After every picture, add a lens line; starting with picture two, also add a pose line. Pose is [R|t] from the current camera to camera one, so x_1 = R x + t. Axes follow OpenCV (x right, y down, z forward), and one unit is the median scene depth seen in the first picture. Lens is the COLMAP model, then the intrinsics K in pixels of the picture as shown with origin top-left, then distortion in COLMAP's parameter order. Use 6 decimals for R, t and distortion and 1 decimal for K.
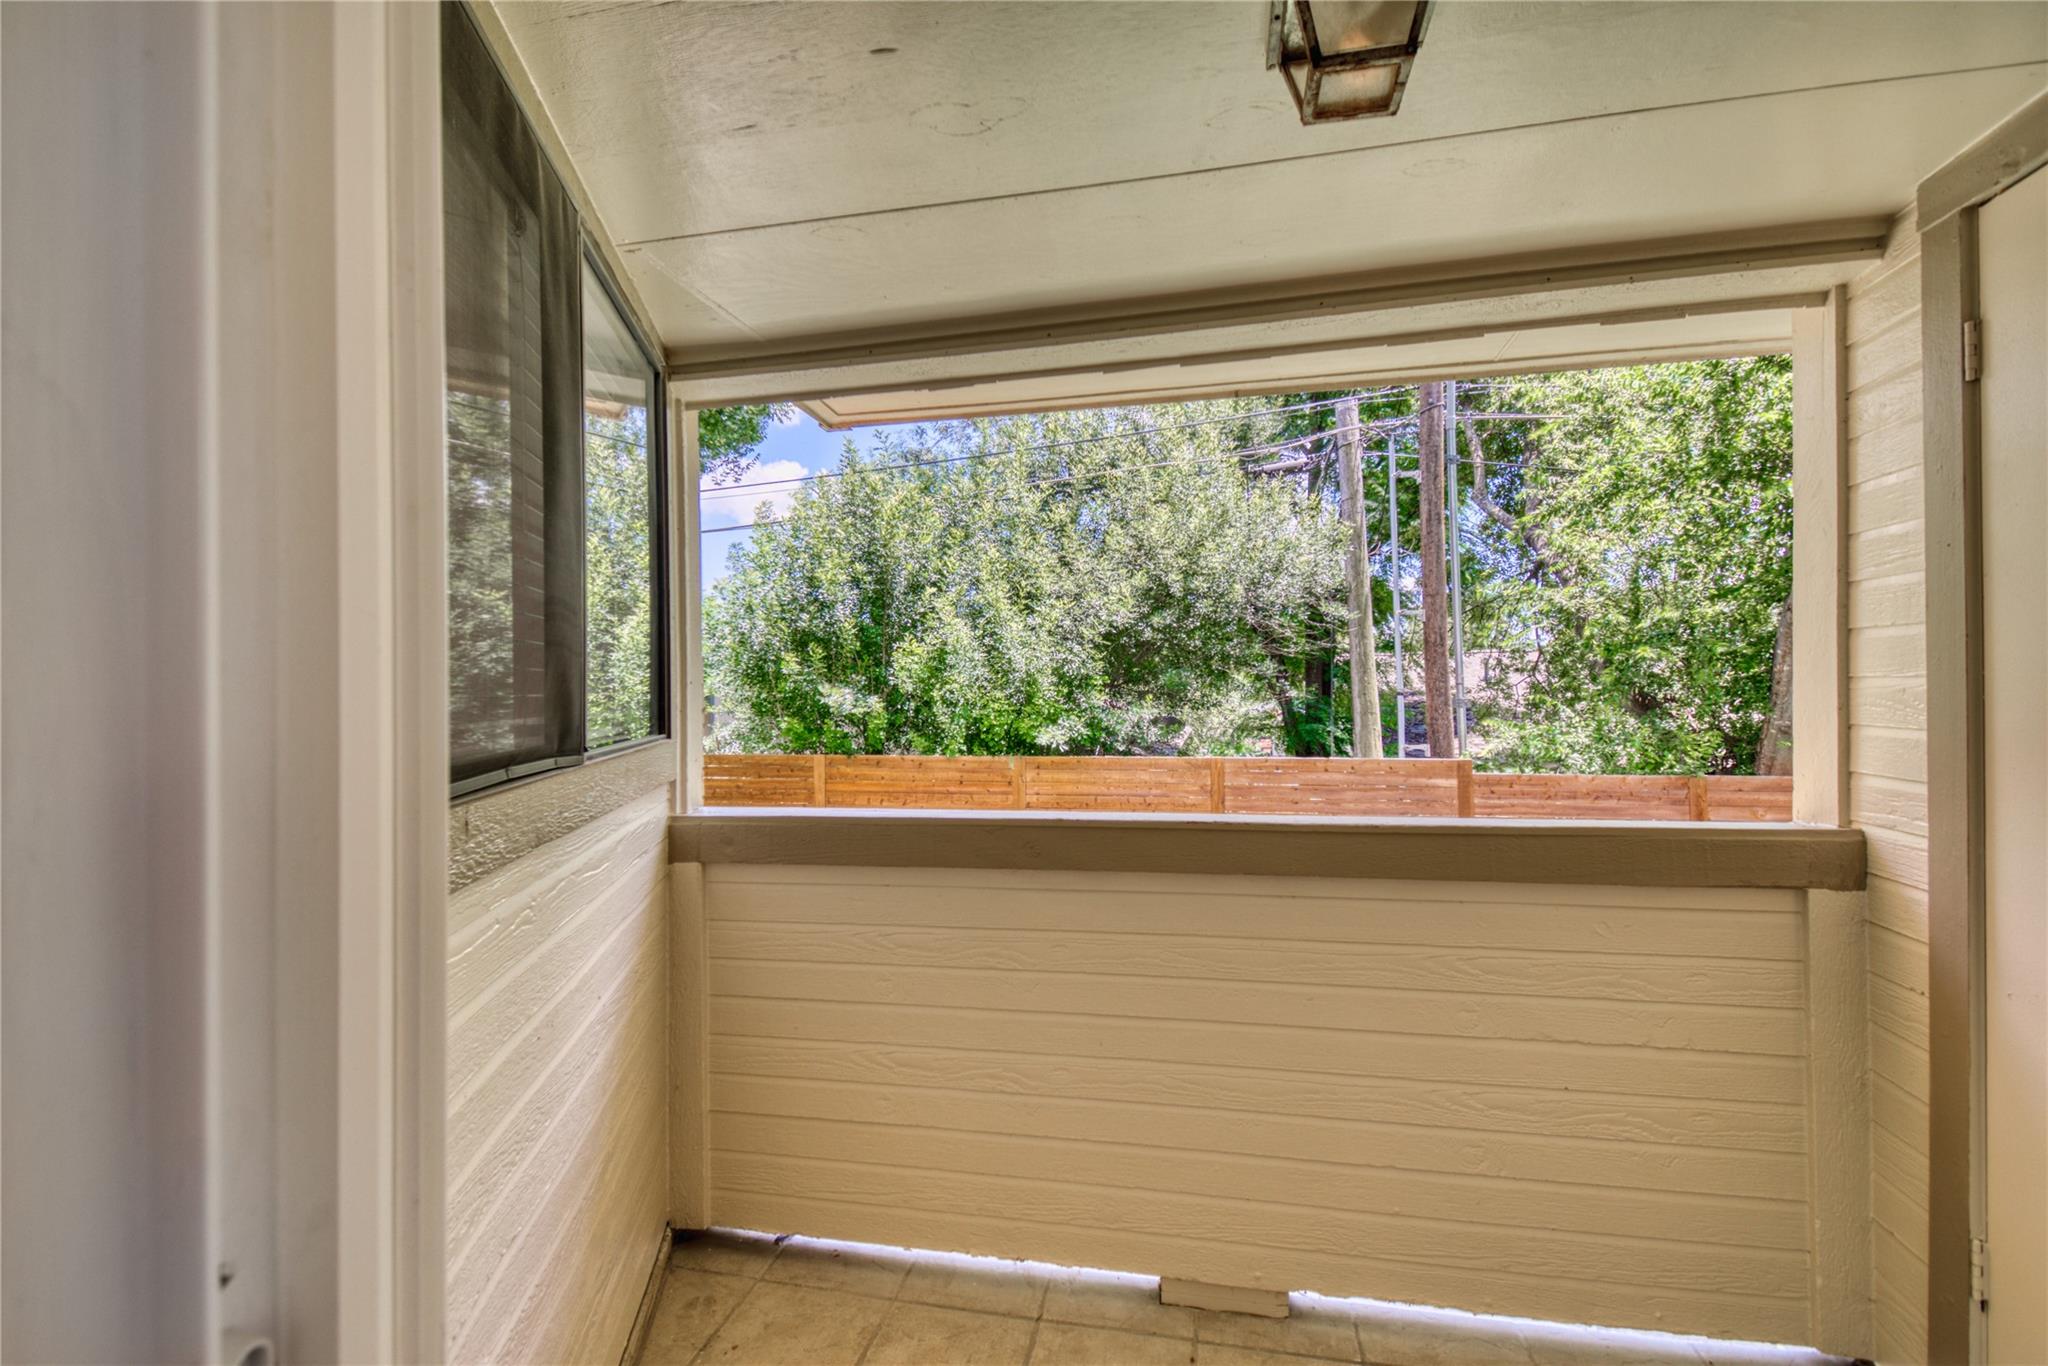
lens RADIAL K [[900.1, 0, 1036.4], [0, 900.1, 671.3], [0, 0, 1]] dist [0.018865, -0.016873]
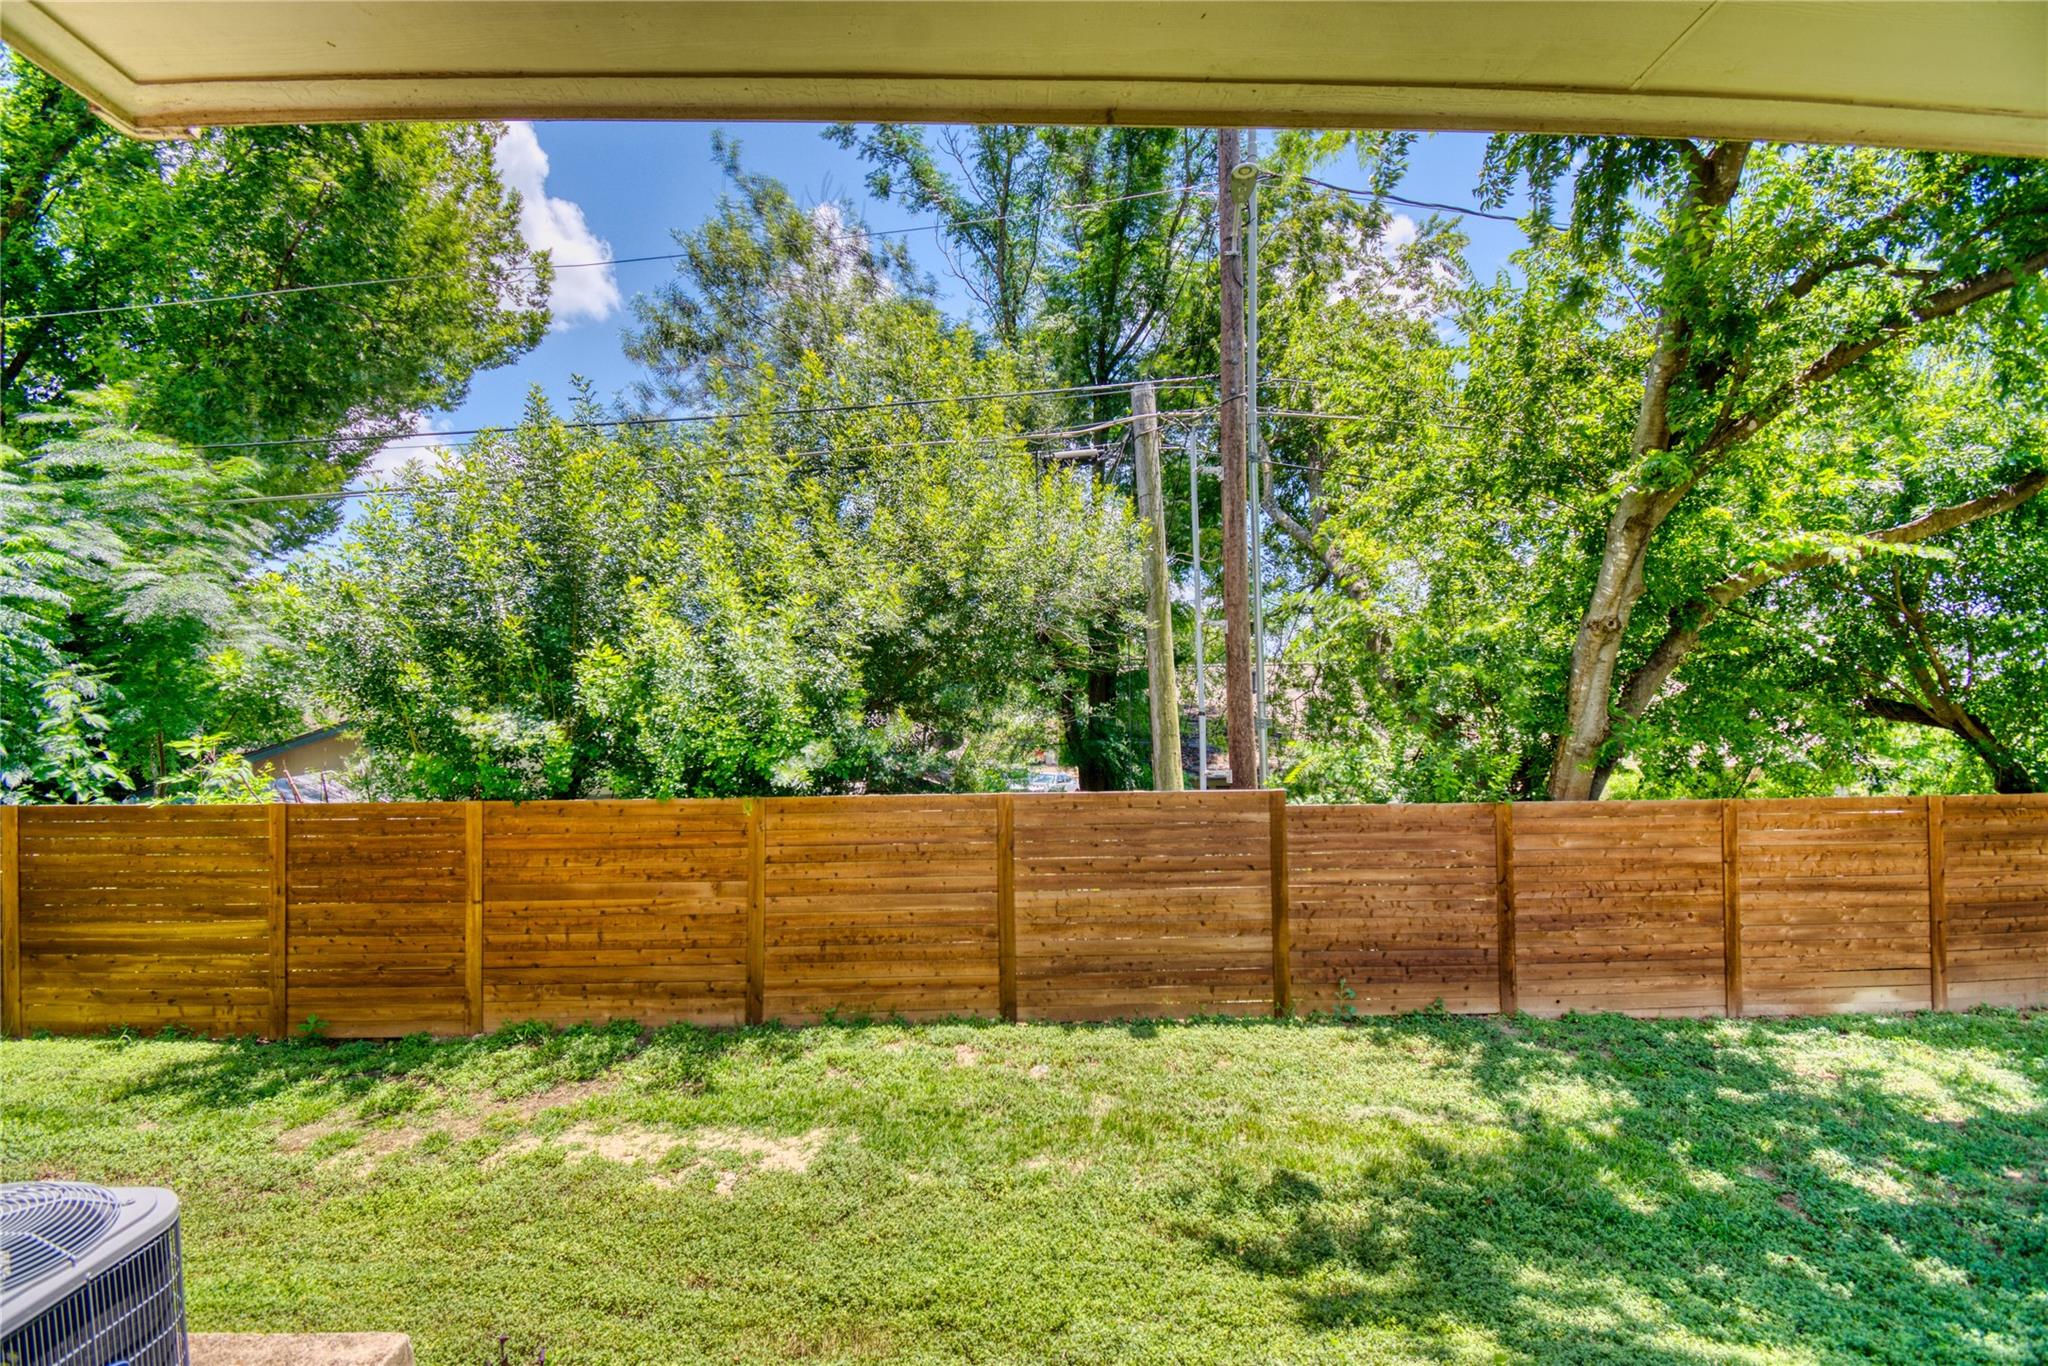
lens RADIAL K [[900.1, 0, 1010.5], [0, 900.1, 680.3], [0, 0, 1]] dist [0.018865, -0.016873]
pose [[0.975108, 0.004814, 0.221678, 0.021306], [-0.004672, 0.999988, -0.001163, -0.006643], [-0.221681, 0.000098, 0.975119, 0.182597]]
